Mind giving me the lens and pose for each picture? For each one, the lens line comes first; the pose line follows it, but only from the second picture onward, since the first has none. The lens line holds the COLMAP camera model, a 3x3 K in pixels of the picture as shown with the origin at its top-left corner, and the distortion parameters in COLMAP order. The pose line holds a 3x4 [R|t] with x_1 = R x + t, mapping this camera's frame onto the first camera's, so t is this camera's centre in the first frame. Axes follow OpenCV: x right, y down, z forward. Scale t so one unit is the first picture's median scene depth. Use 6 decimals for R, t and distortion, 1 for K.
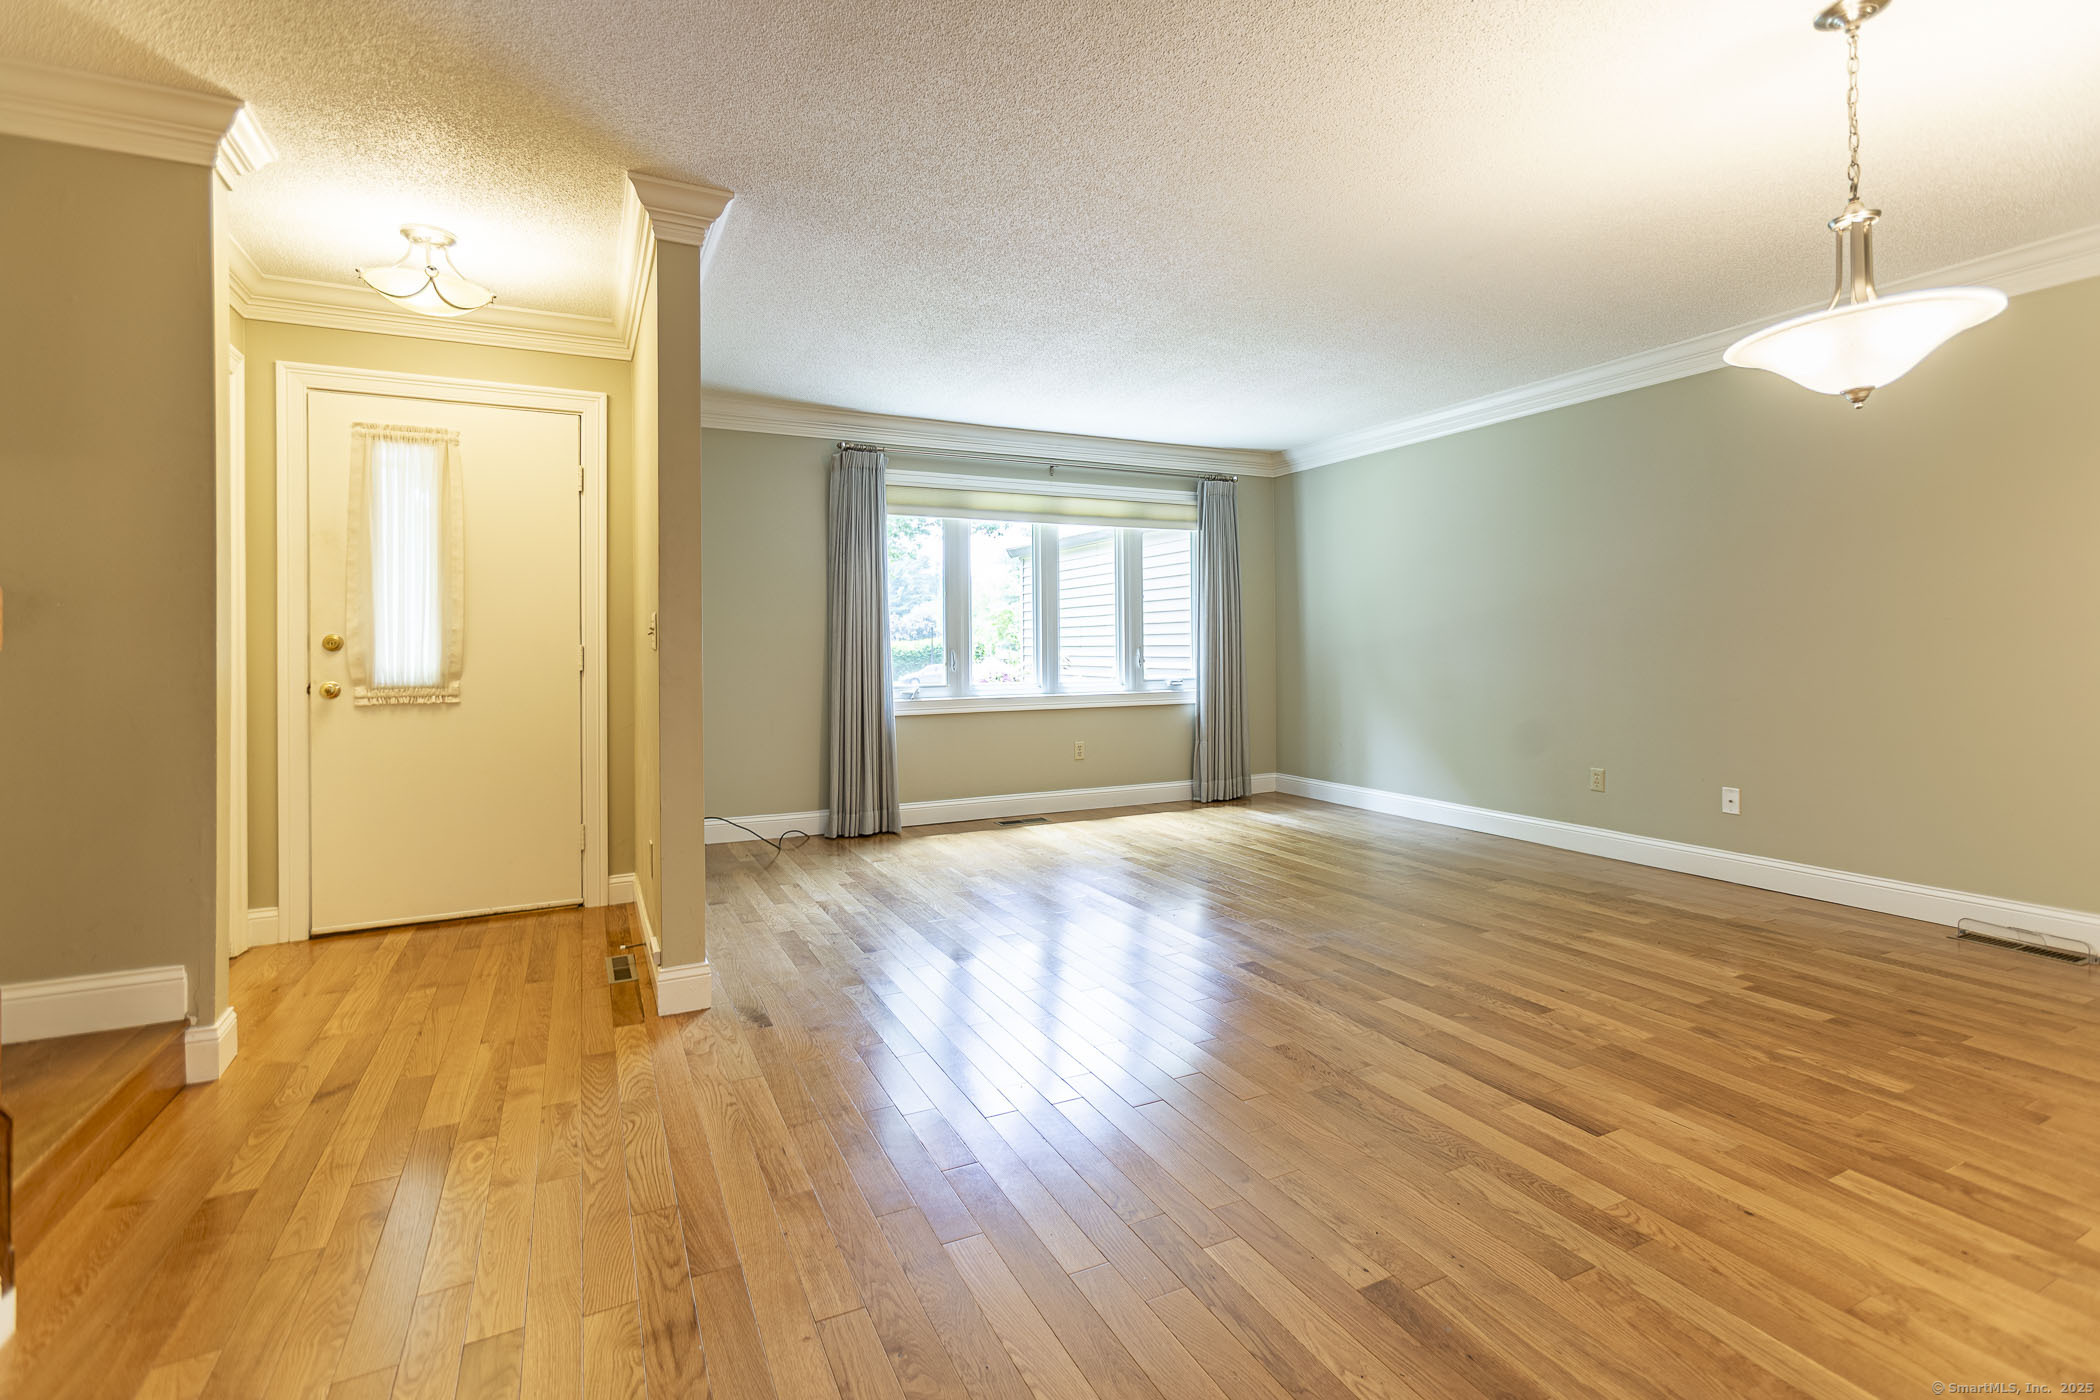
lens RADIAL K [[939.5, 0, 1043.6], [0, 939.5, 646.3], [0, 0, 1]] dist [-0.002002, -0.000004]
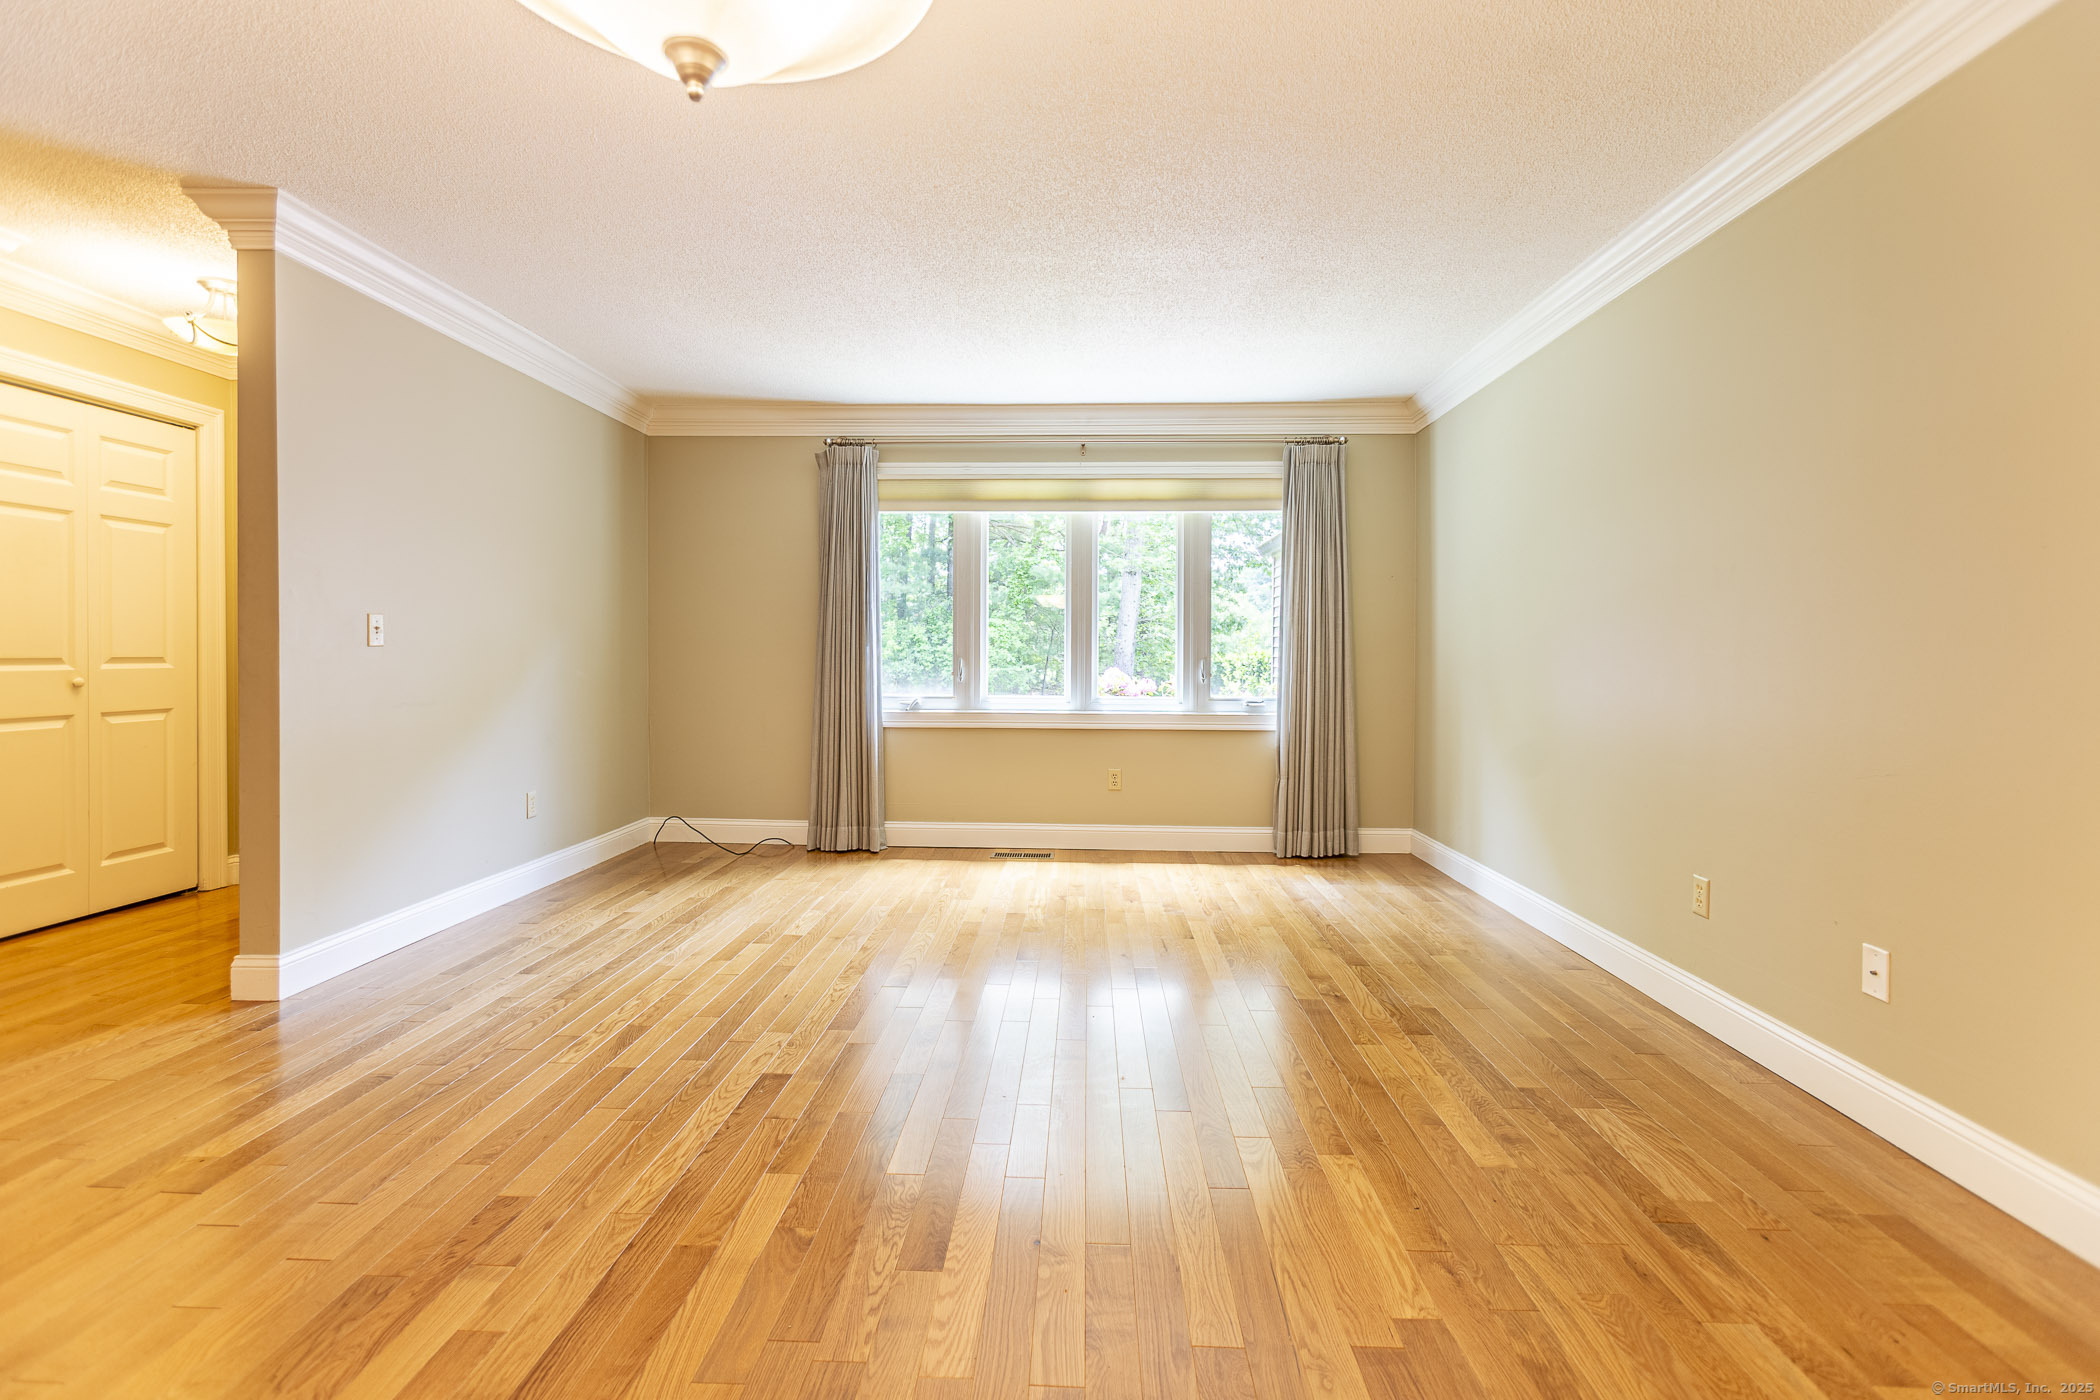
lens RADIAL K [[945.4, 0, 1052.5], [0, 945.4, 676.2], [0, 0, 1]] dist [0.001528, 0.000359]
pose [[0.880985, 0.023924, -0.472539, 0.438528], [-0.013919, 0.999599, 0.024659, -0.002457], [0.472939, -0.015147, 0.880965, 0.254155]]
